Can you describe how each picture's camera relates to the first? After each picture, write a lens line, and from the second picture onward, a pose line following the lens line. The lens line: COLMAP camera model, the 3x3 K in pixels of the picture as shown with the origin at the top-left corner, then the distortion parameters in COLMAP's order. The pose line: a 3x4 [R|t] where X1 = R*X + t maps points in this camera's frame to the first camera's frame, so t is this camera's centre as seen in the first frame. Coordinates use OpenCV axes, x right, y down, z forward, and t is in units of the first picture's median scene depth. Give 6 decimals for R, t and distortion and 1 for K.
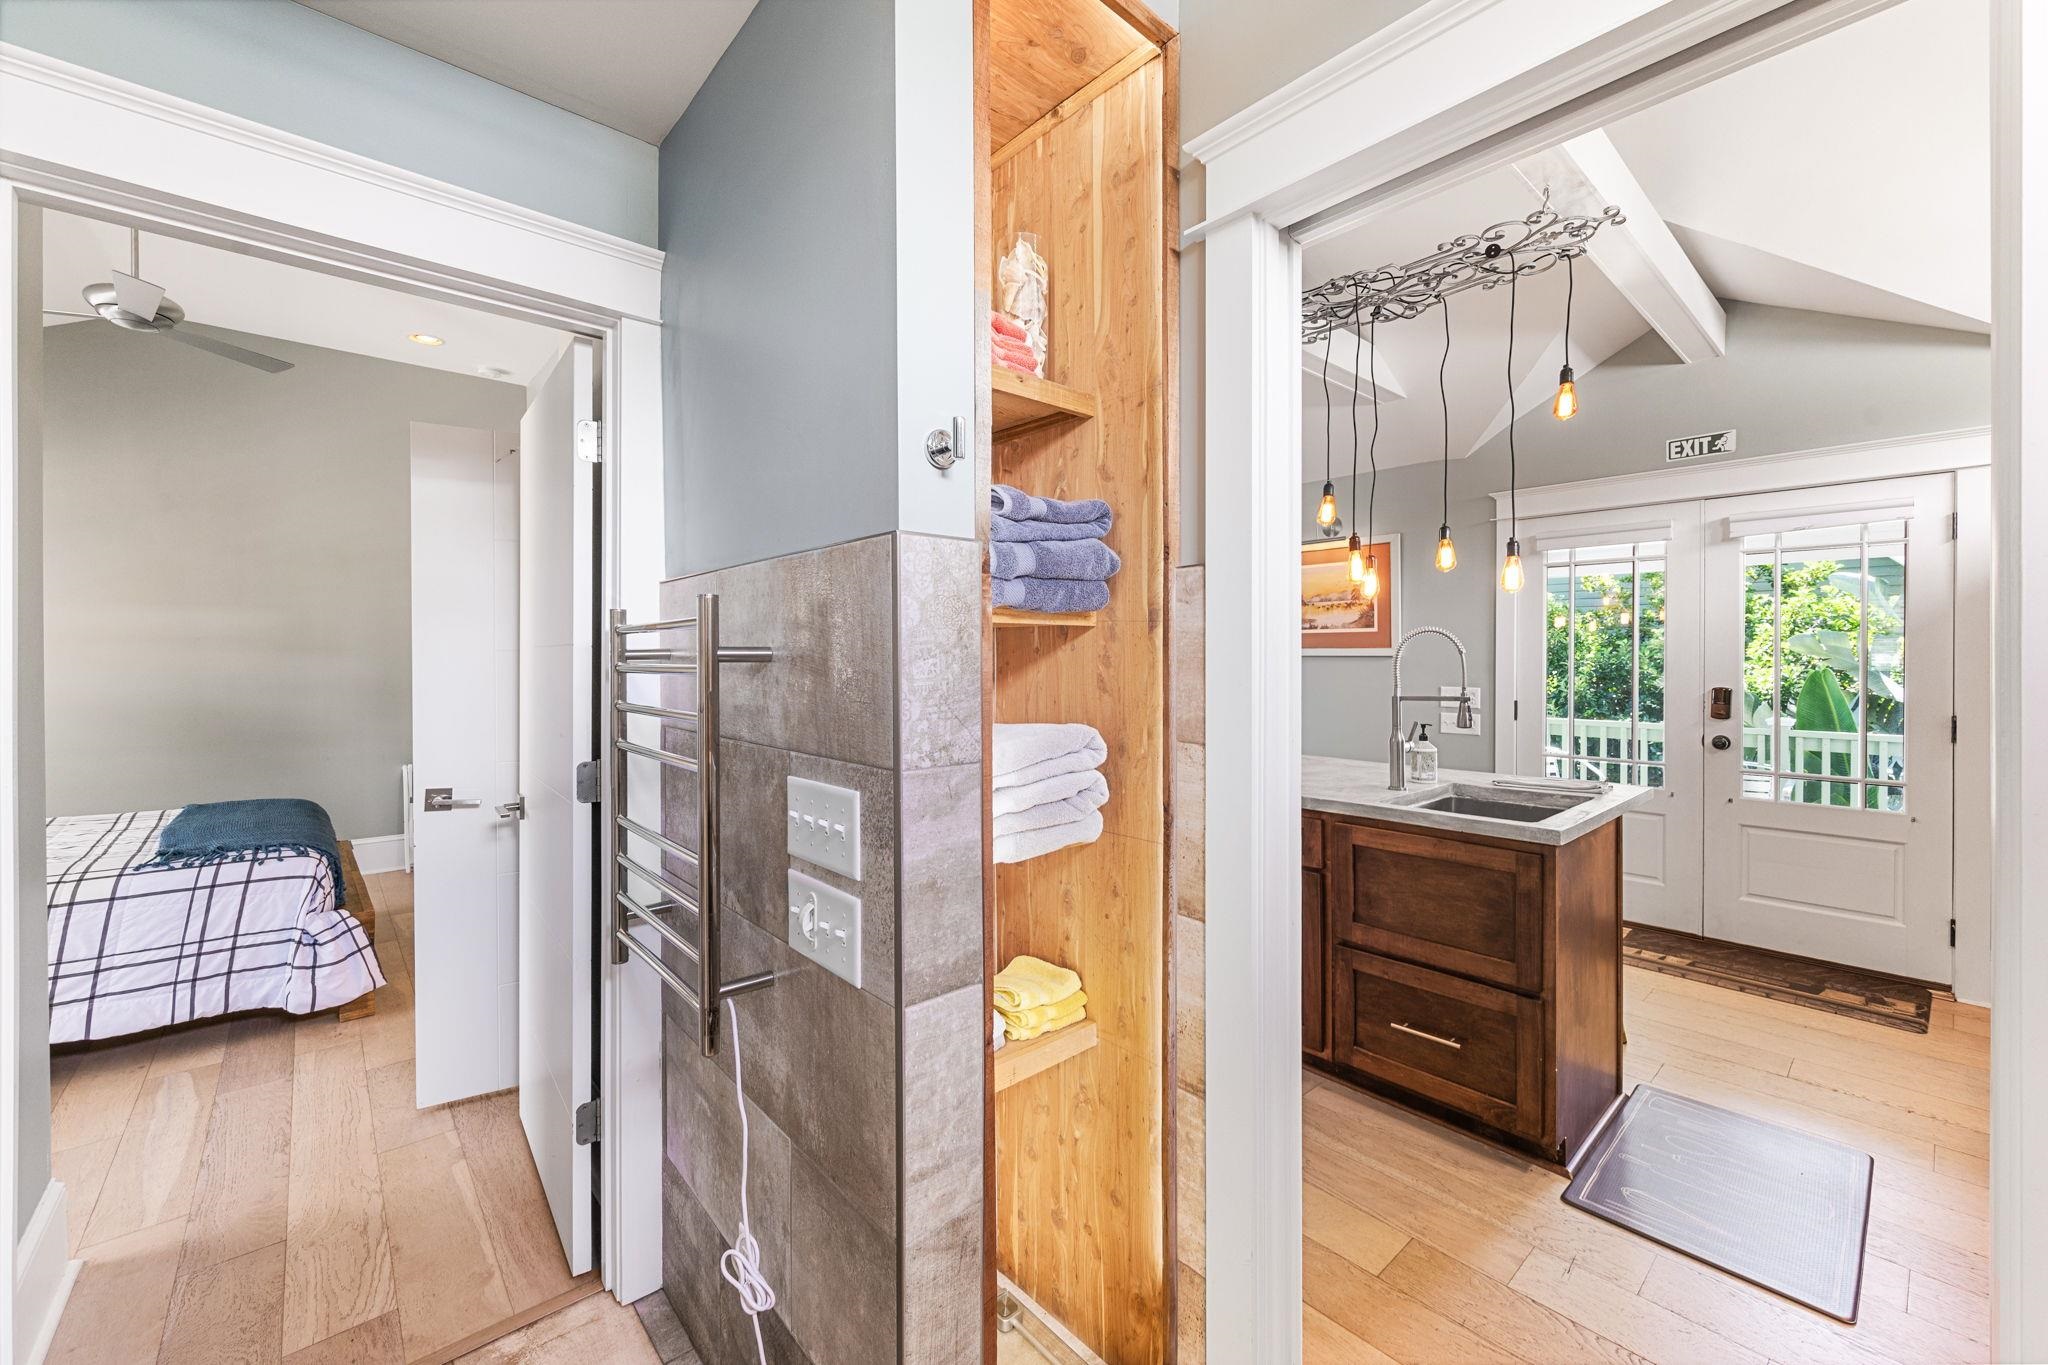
lens RADIAL K [[812.6, 0, 1028.7], [0, 812.6, 656.4], [0, 0, 1]] dist [0.000152, 0.000025]
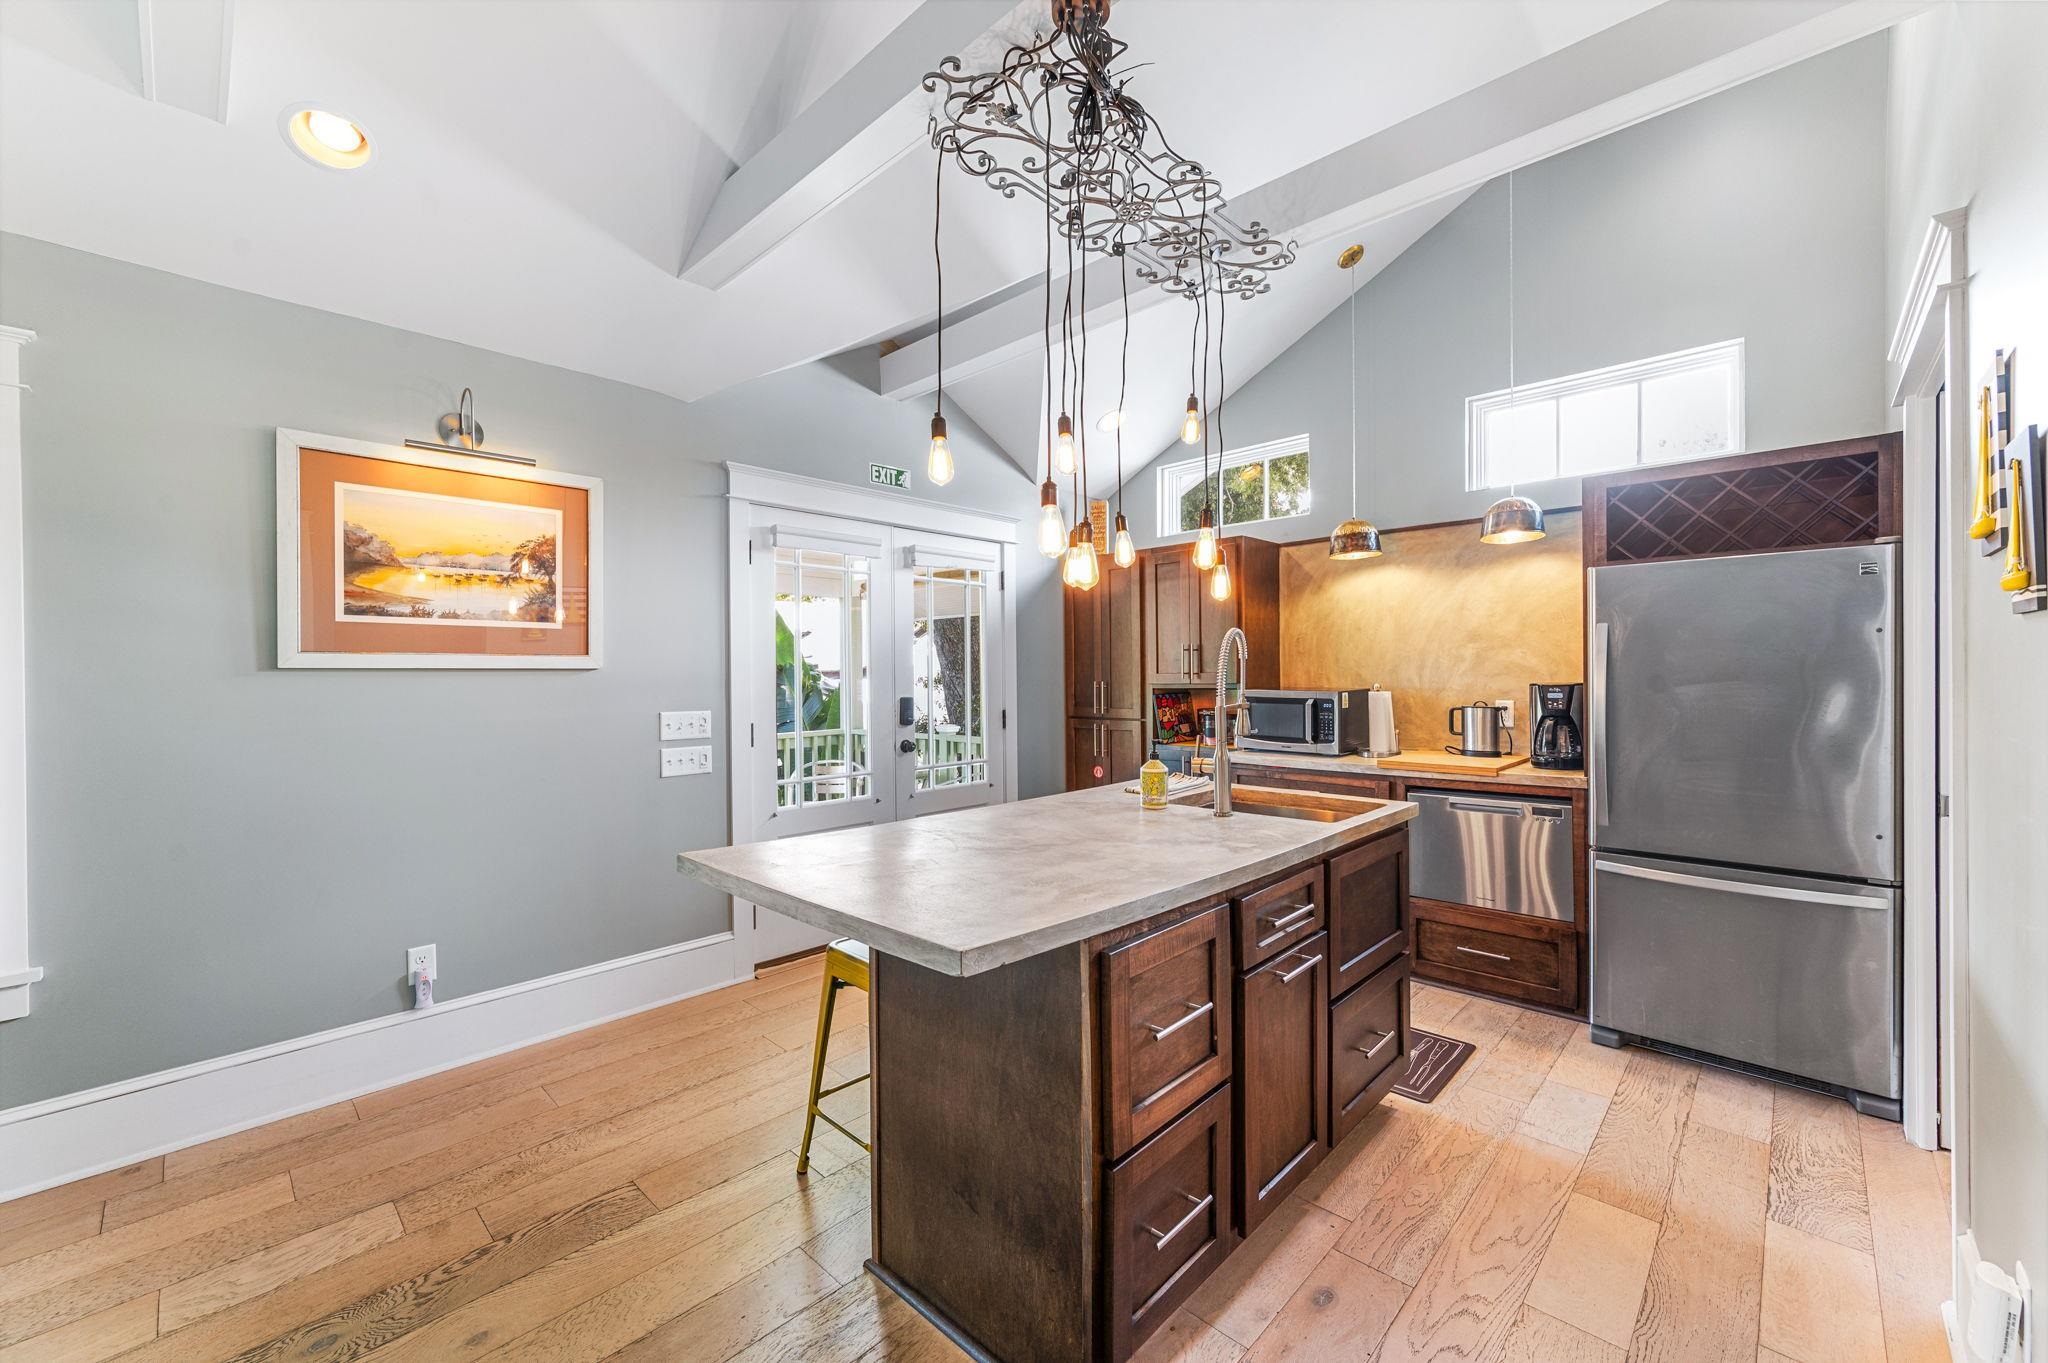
lens RADIAL K [[808.7, 0, 1024.0], [0, 808.7, 681.5], [0, 0, 1]] dist [-0.000132, 0.000001]
pose [[-0.081678, -0.007543, 0.996630, -0.272229], [0.007375, 0.999939, 0.008172, 0.008435], [-0.996631, 0.008018, -0.081618, 0.914433]]
